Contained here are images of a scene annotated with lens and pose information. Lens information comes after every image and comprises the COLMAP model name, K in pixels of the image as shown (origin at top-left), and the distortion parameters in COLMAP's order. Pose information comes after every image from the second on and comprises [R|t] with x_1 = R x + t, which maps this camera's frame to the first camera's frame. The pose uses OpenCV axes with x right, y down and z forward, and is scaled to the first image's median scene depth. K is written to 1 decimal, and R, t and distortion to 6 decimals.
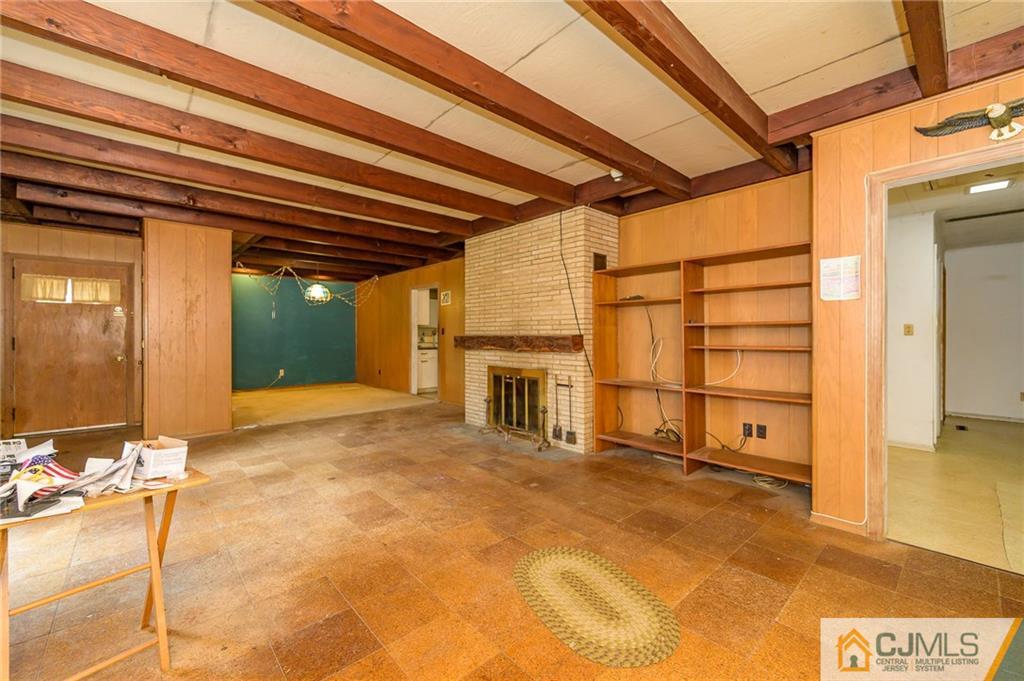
lens RADIAL K [[408.7, 0, 518.7], [0, 408.7, 335.1], [0, 0, 1]] dist [0.009688, -0.000668]
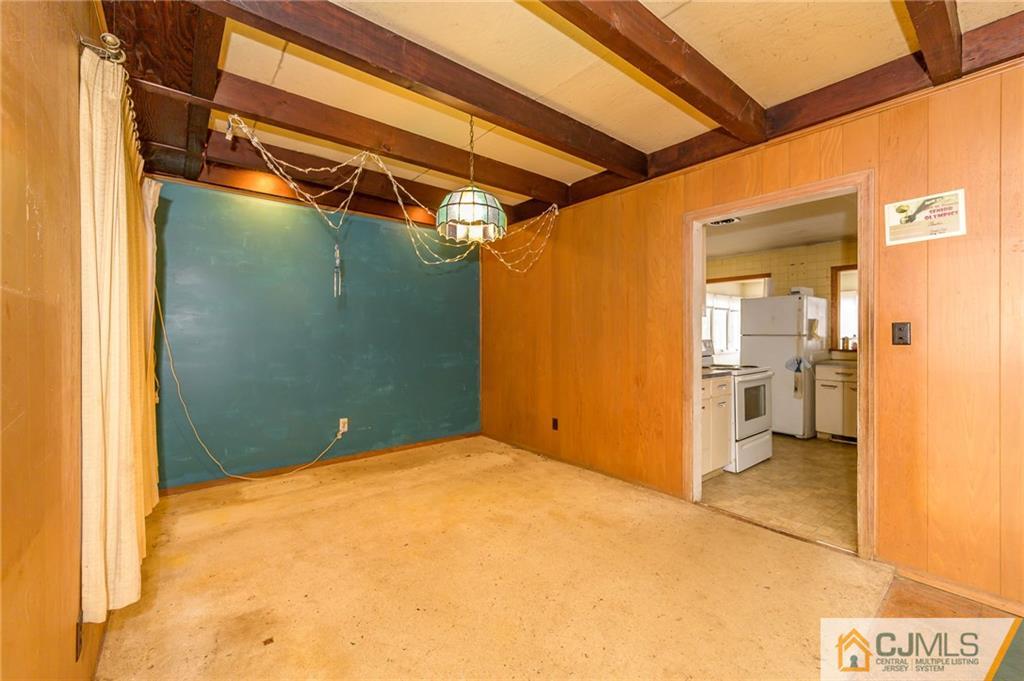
lens RADIAL K [[408.7, 0, 507.5], [0, 408.7, 336.4], [0, 0, 1]] dist [0.009688, -0.000668]
pose [[0.997983, -0.000223, -0.063486, -0.734444], [0.000662, 0.999976, 0.006897, -0.014561], [0.063483, -0.006925, 0.997959, 1.120517]]
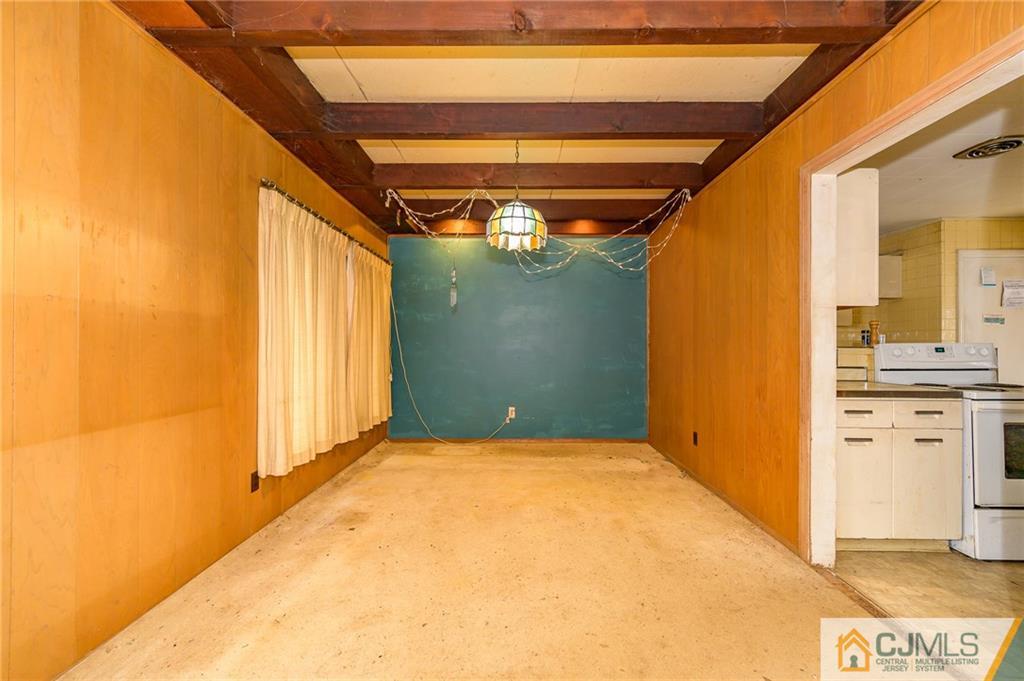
lens RADIAL K [[408.7, 0, 524.7], [0, 408.7, 341.4], [0, 0, 1]] dist [0.009688, -0.000668]
pose [[0.733180, -0.000656, -0.680034, -0.392694], [-0.001980, 0.999993, -0.003099, 0.000827], [0.680032, 0.003618, 0.733174, 1.220130]]
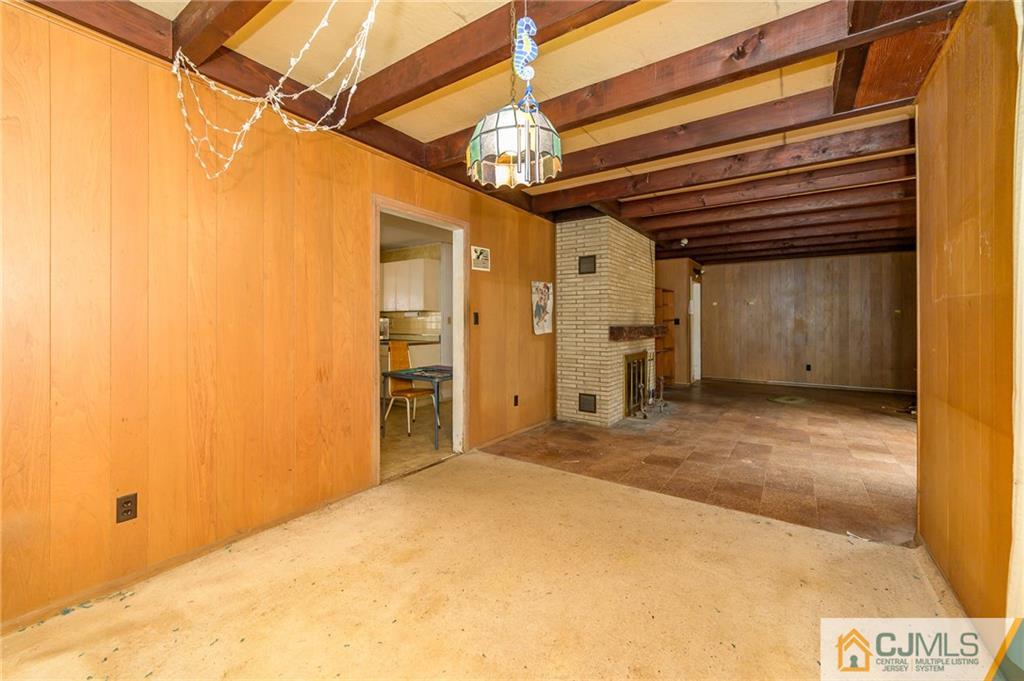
lens RADIAL K [[408.7, 0, 522.7], [0, 408.7, 325.6], [0, 0, 1]] dist [0.009688, -0.000668]
pose [[-0.218122, -0.001144, 0.975921, -1.181610], [0.001323, 0.999998, 0.001468, -0.000221], [-0.975921, 0.001612, -0.218120, 1.721792]]
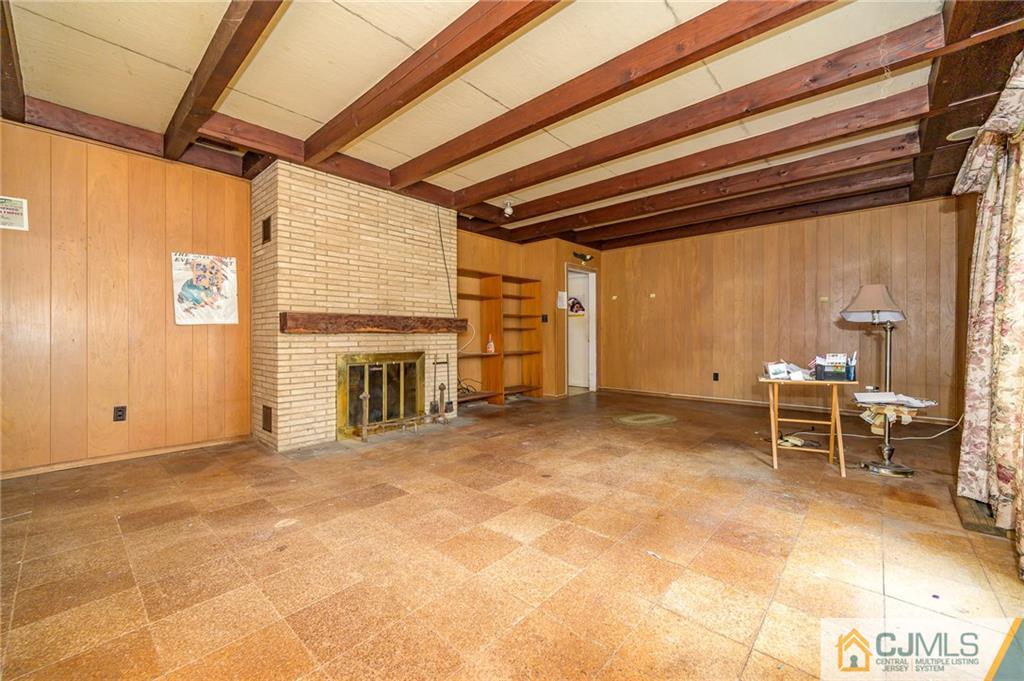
lens RADIAL K [[408.7, 0, 515.0], [0, 408.7, 333.5], [0, 0, 1]] dist [0.009688, -0.000668]
pose [[-0.095558, 0.006779, 0.995401, -0.998803], [0.004482, 0.999970, -0.006380, 0.050084], [-0.995414, 0.003852, -0.095586, 0.889533]]
